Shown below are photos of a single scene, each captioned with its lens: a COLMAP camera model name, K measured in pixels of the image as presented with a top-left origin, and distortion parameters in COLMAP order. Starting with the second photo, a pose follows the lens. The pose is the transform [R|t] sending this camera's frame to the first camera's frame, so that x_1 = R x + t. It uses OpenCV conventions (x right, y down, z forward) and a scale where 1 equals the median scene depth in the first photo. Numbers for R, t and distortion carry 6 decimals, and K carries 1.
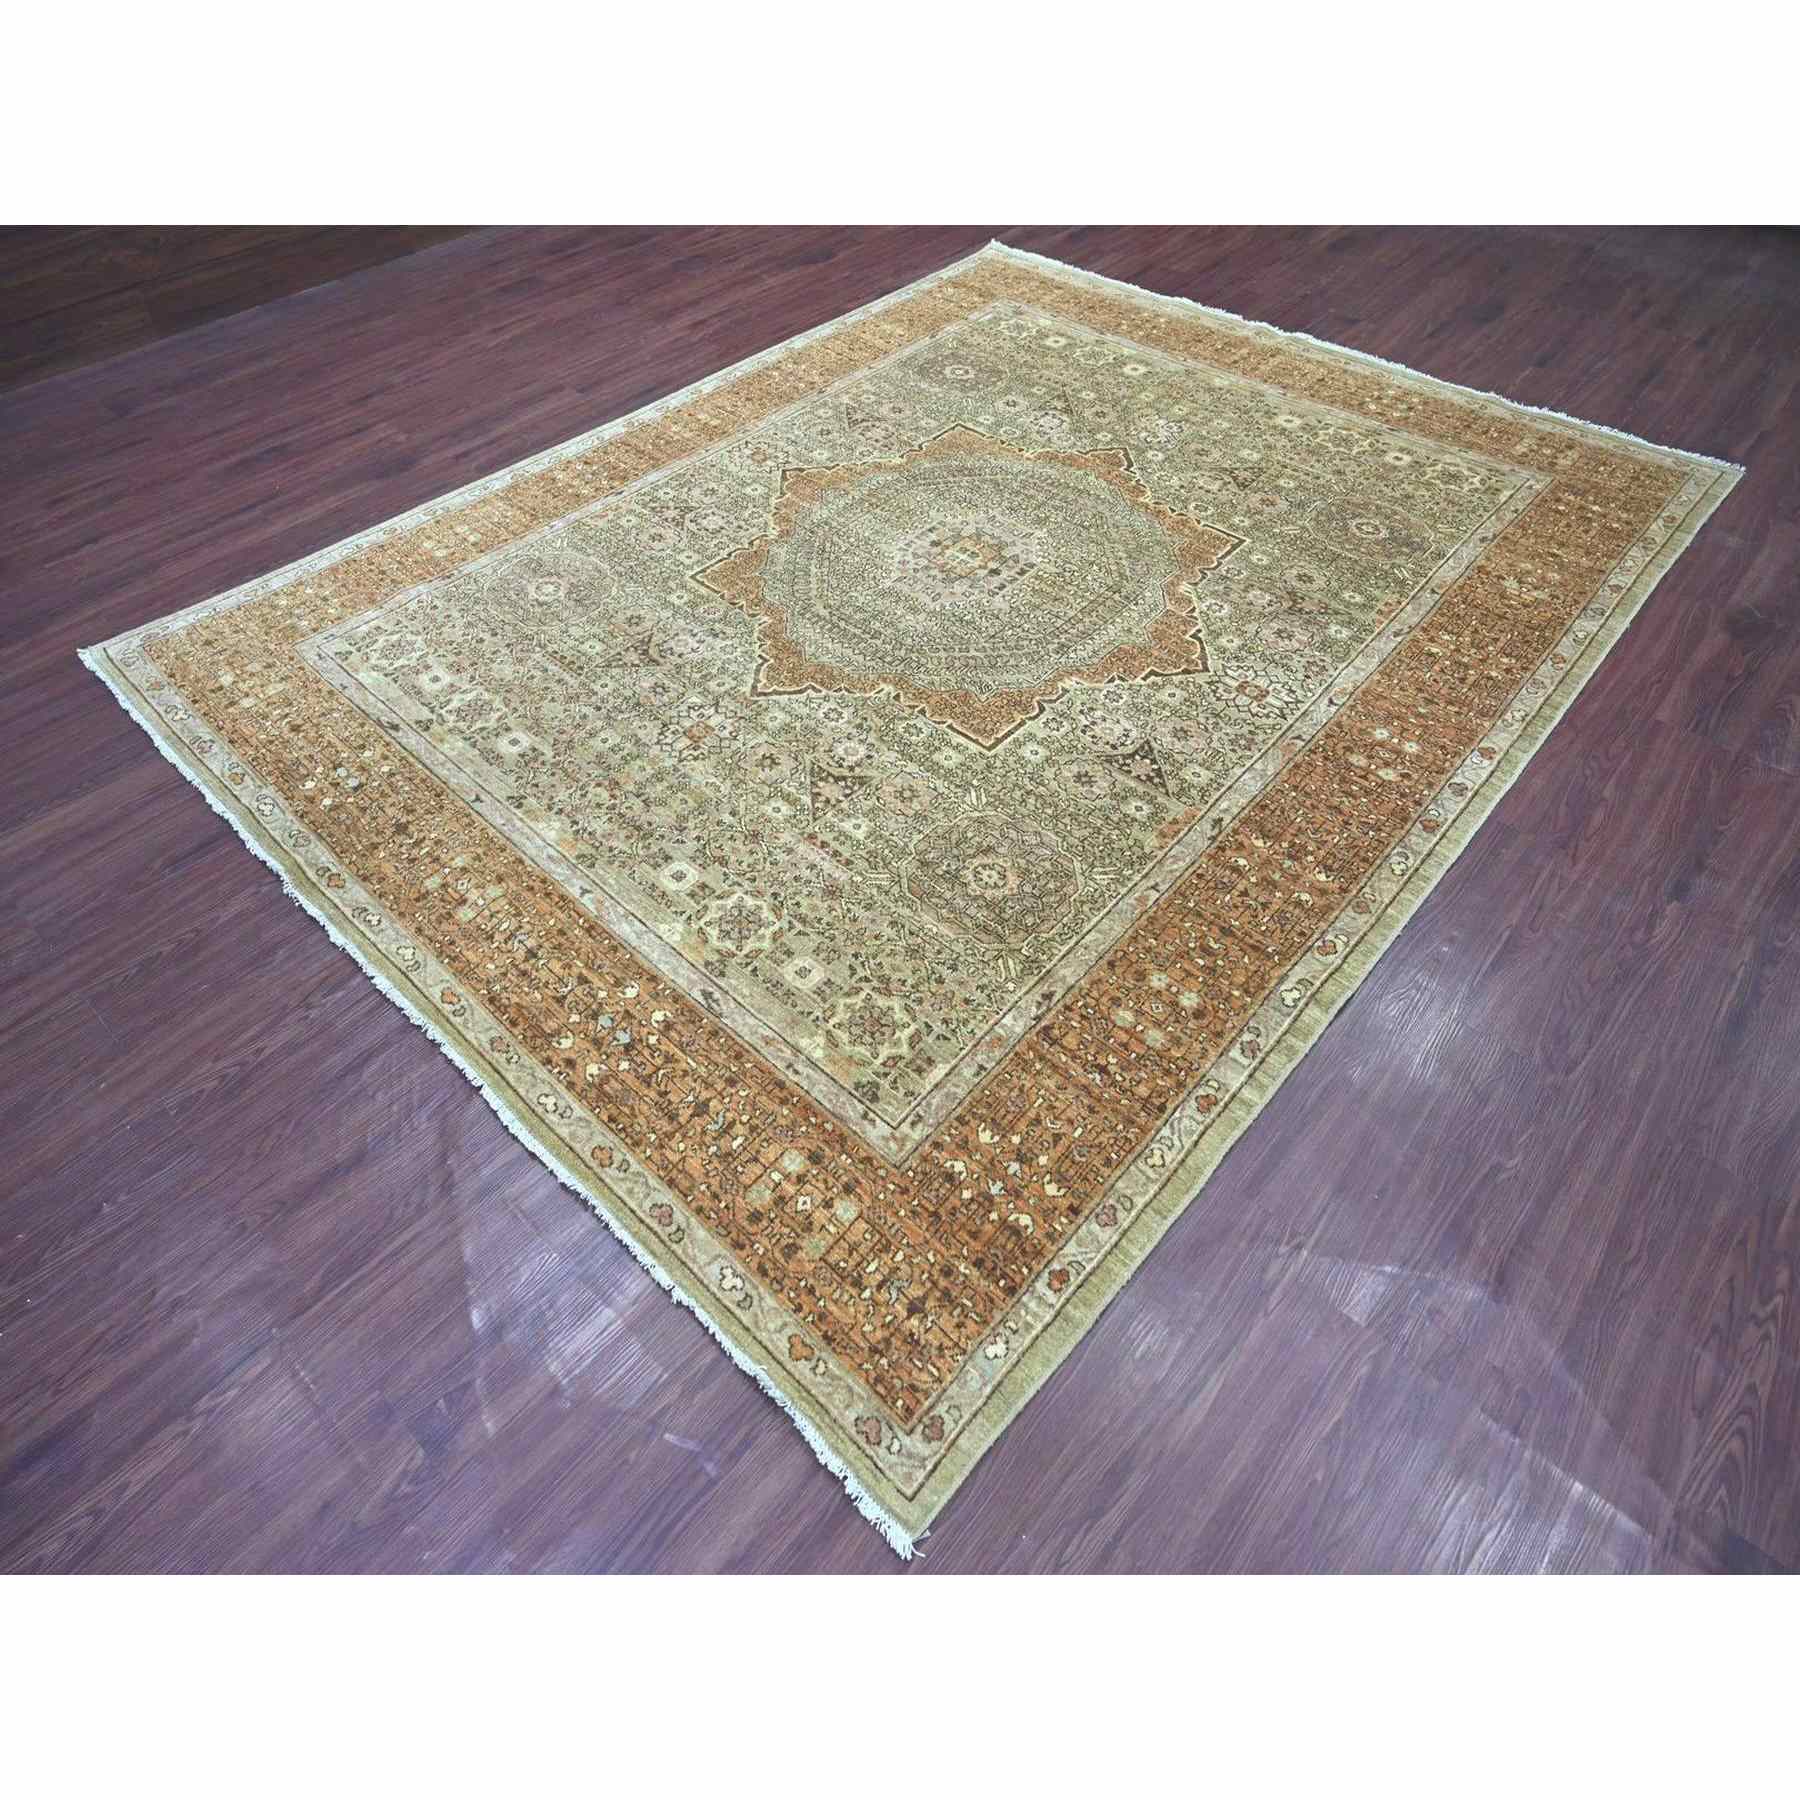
lens RADIAL K [[1025.5, 0, 900.0], [0, 1025.5, 900.0], [0, 0, 1]] dist [-0.007002, 0.000387]
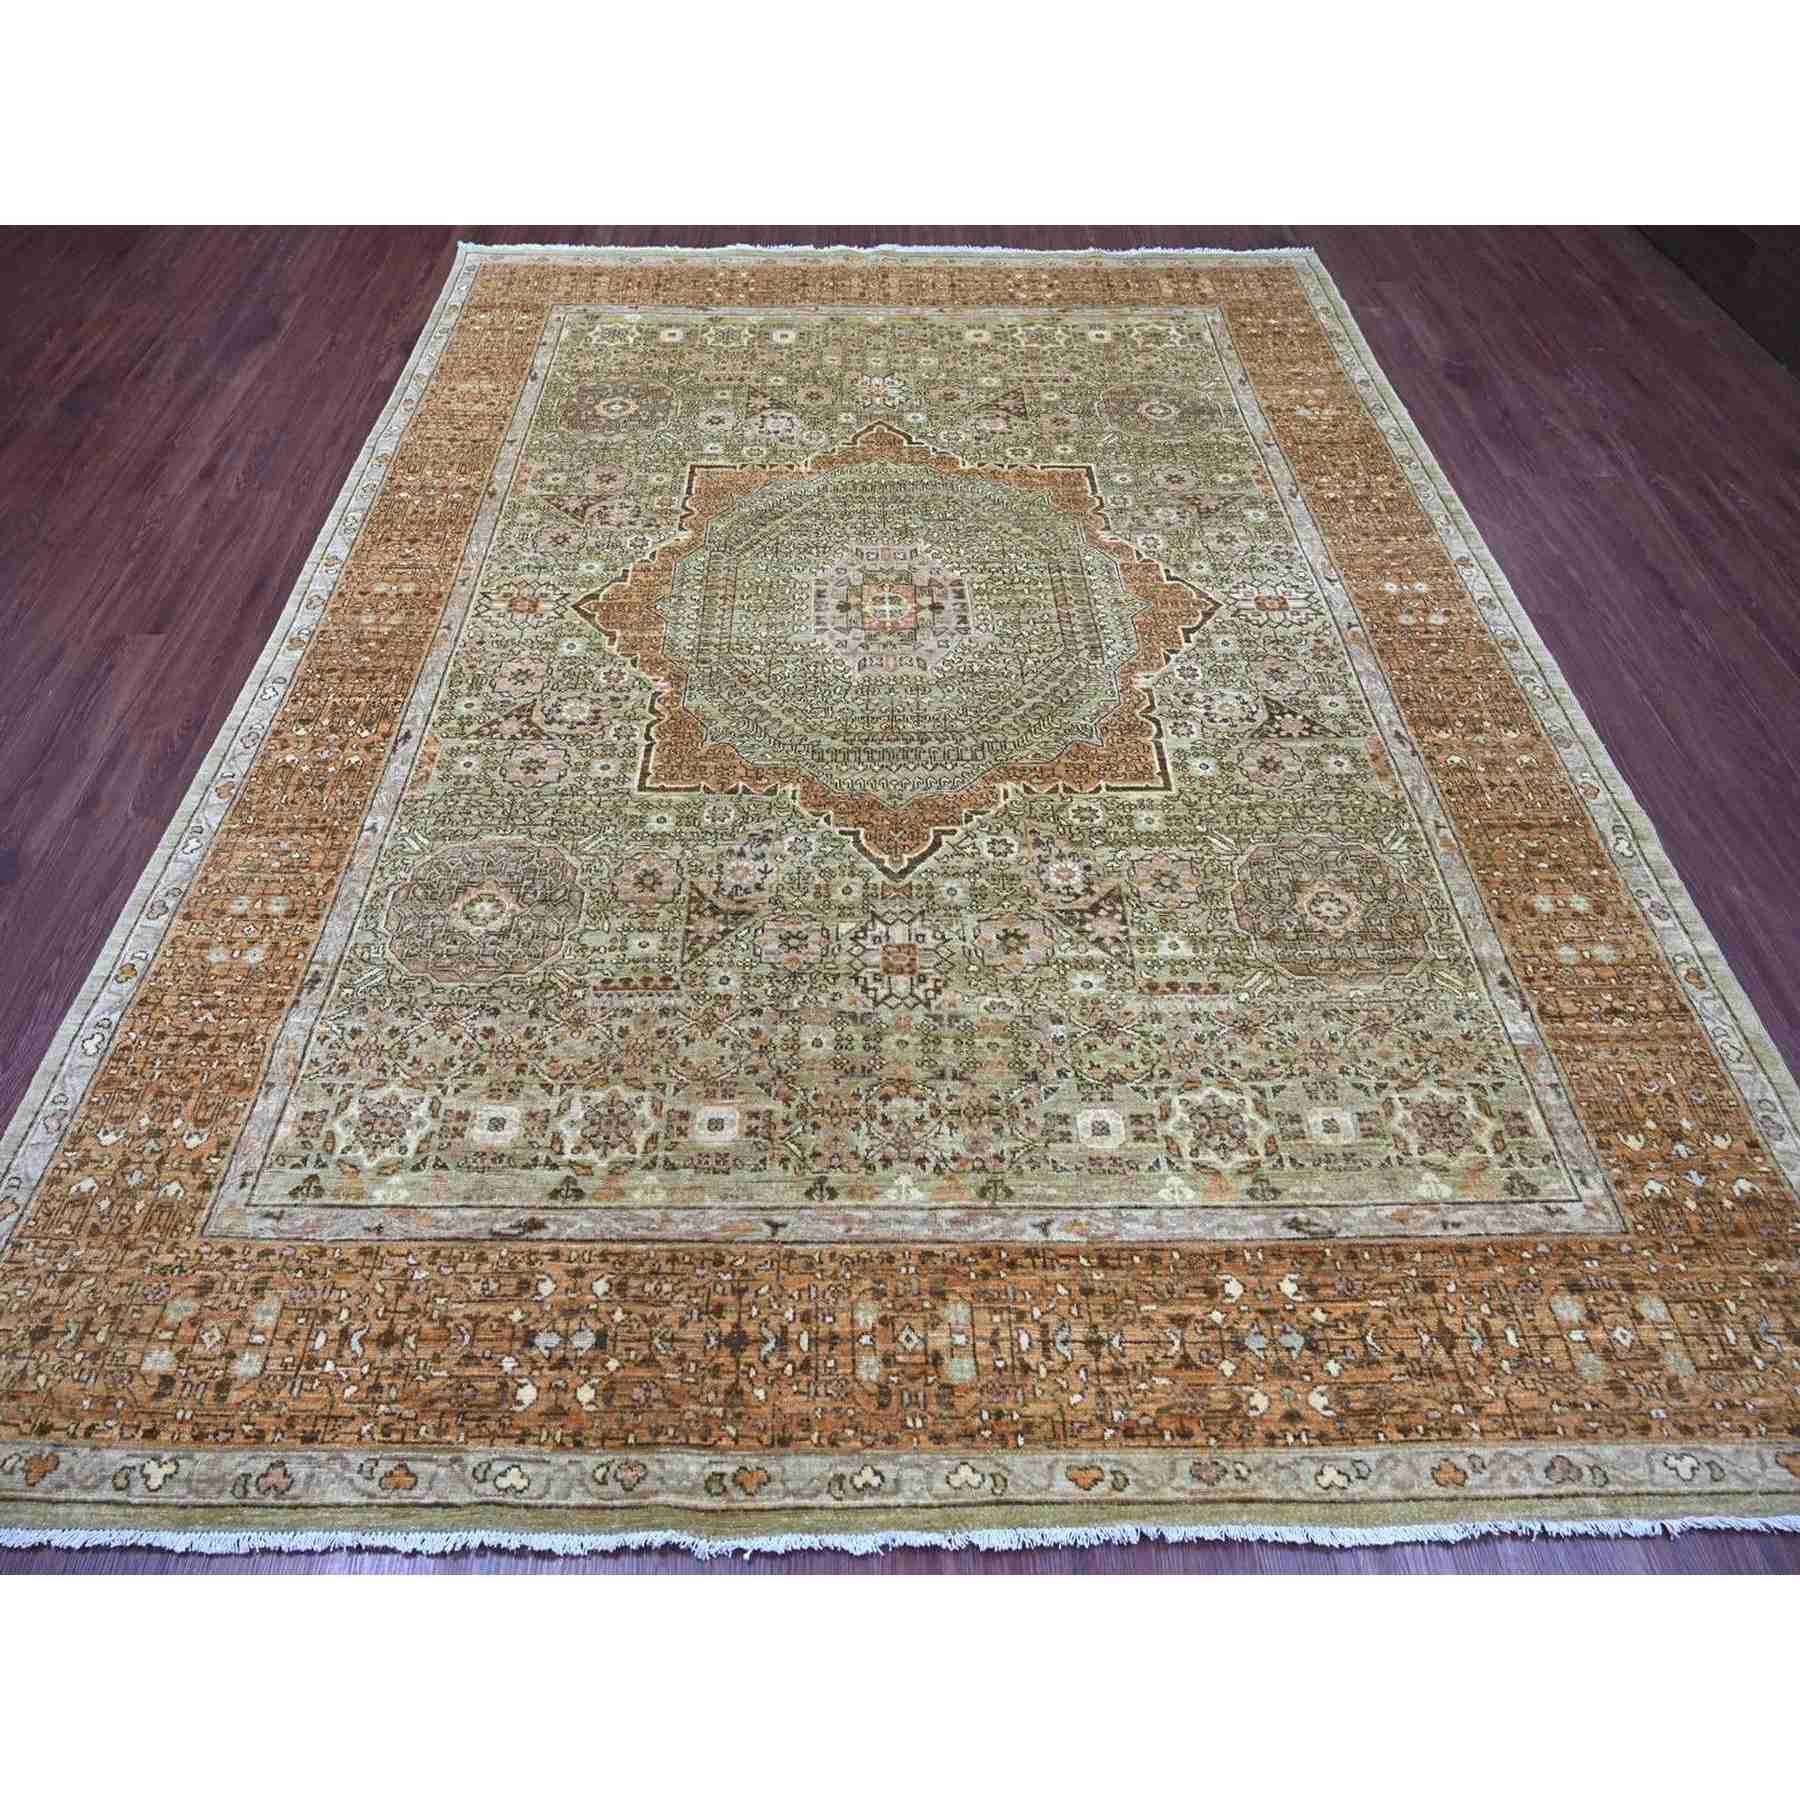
lens RADIAL K [[1025.5, 0, 900.0], [0, 1025.5, 900.0], [0, 0, 1]] dist [-0.007002, 0.000387]
pose [[0.731842, -0.539783, 0.415983, -0.488921], [0.513874, 0.838037, 0.183379, -0.340486], [-0.447593, 0.079558, 0.890691, 0.326664]]
